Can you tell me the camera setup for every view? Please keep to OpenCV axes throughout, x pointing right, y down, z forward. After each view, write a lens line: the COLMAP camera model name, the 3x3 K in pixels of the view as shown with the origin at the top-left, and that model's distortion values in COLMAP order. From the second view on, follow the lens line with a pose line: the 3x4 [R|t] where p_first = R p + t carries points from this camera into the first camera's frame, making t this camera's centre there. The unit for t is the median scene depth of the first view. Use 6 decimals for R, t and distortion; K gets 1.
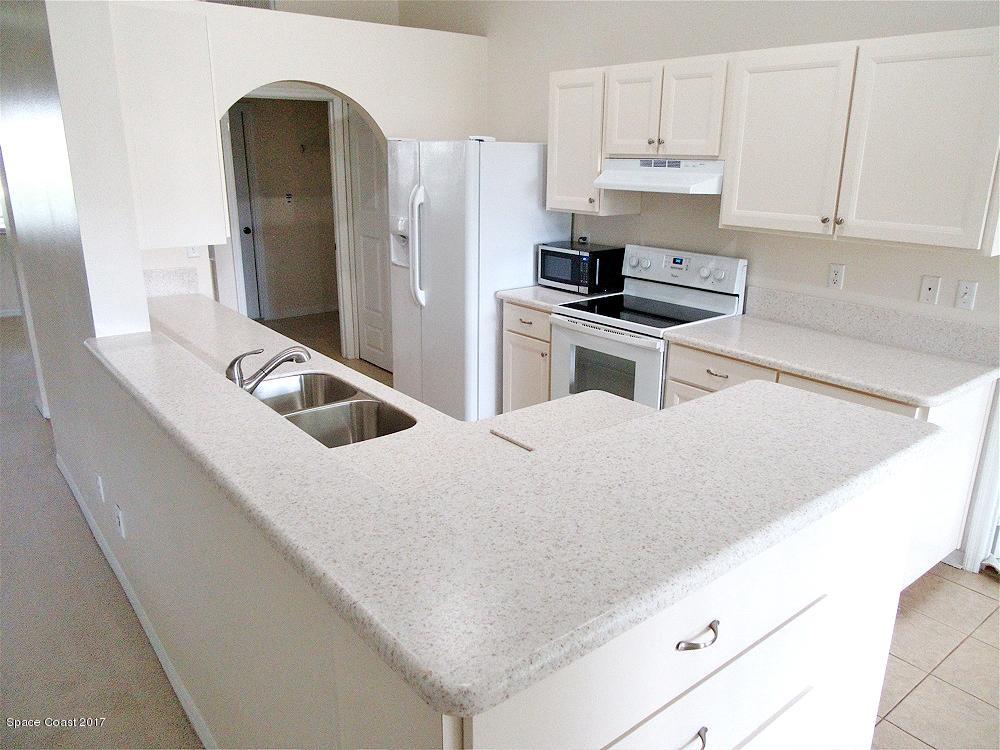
lens RADIAL K [[735.2, 0, 500.0], [0, 735.2, 375.0], [0, 0, 1]] dist [-0.005478, -0.002440]
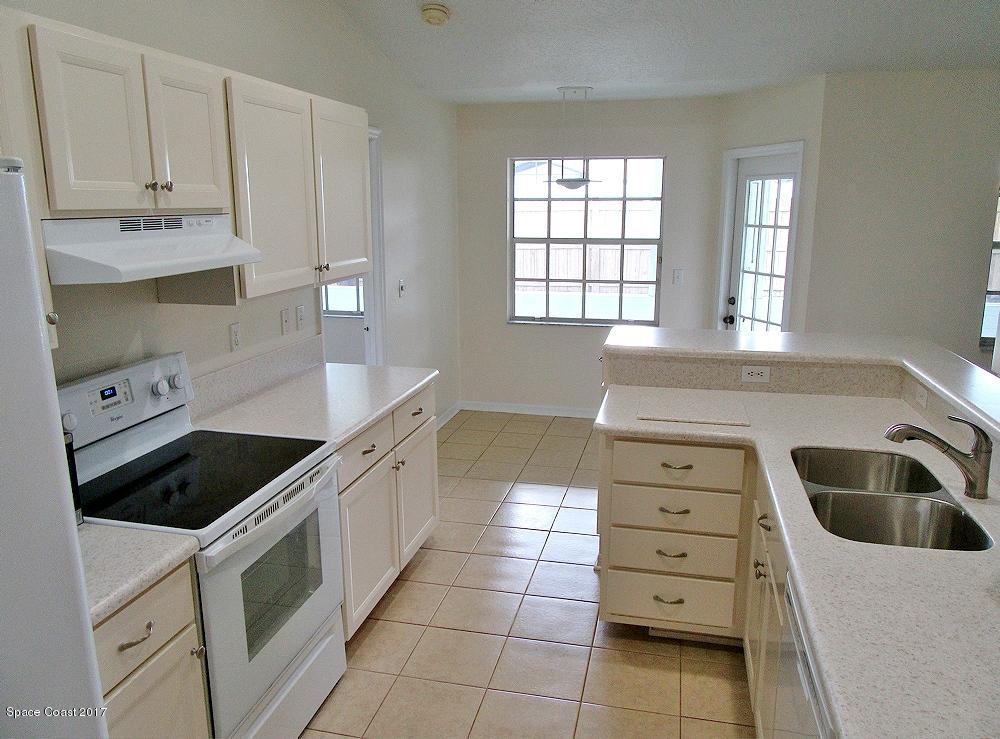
lens RADIAL K [[756.3, 0, 500.0], [0, 756.3, 369.5], [0, 0, 1]] dist [-0.002008, -0.000611]
pose [[-0.623694, -0.177182, 0.761323, -0.408702], [0.227159, 0.890853, 0.393421, -0.350036], [-0.747934, 0.418316, -0.515371, 1.126080]]
